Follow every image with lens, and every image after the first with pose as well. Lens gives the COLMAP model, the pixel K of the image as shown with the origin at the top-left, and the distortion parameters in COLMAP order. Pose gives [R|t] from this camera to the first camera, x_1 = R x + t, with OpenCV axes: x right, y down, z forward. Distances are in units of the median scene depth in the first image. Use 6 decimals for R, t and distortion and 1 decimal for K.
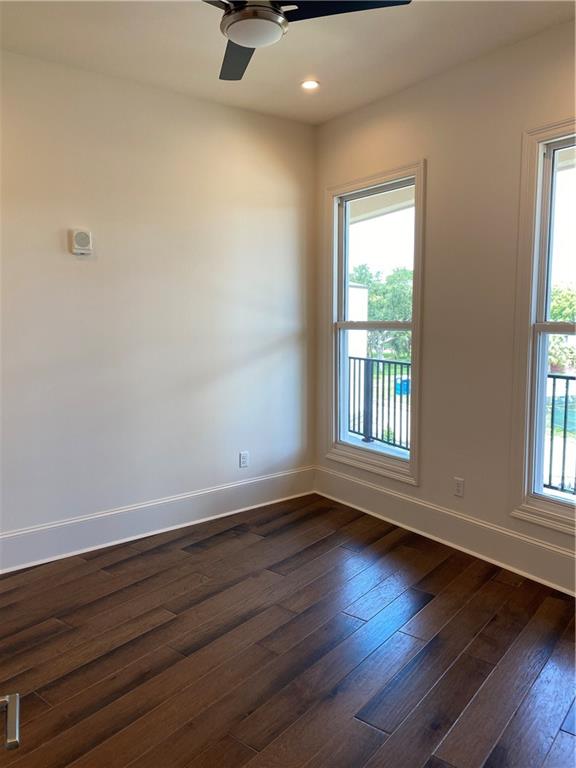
lens RADIAL K [[579.5, 0, 292.1], [0, 579.5, 383.0], [0, 0, 1]] dist [0.052833, -0.063530]
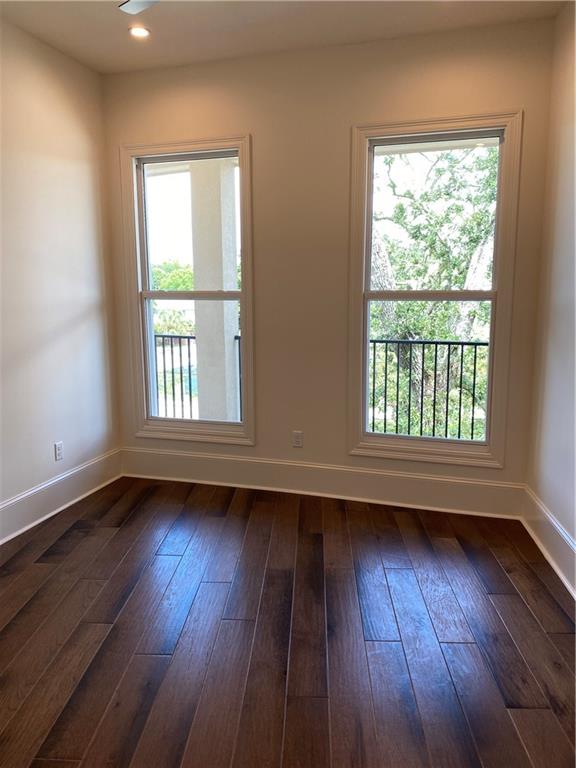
lens RADIAL K [[579.5, 0, 293.1], [0, 579.5, 379.9], [0, 0, 1]] dist [0.052833, -0.063530]
pose [[0.807086, -0.089273, 0.583646, -0.300992], [0.068526, 0.995986, 0.057583, 0.000188], [-0.586444, -0.006480, 0.809964, 0.087076]]
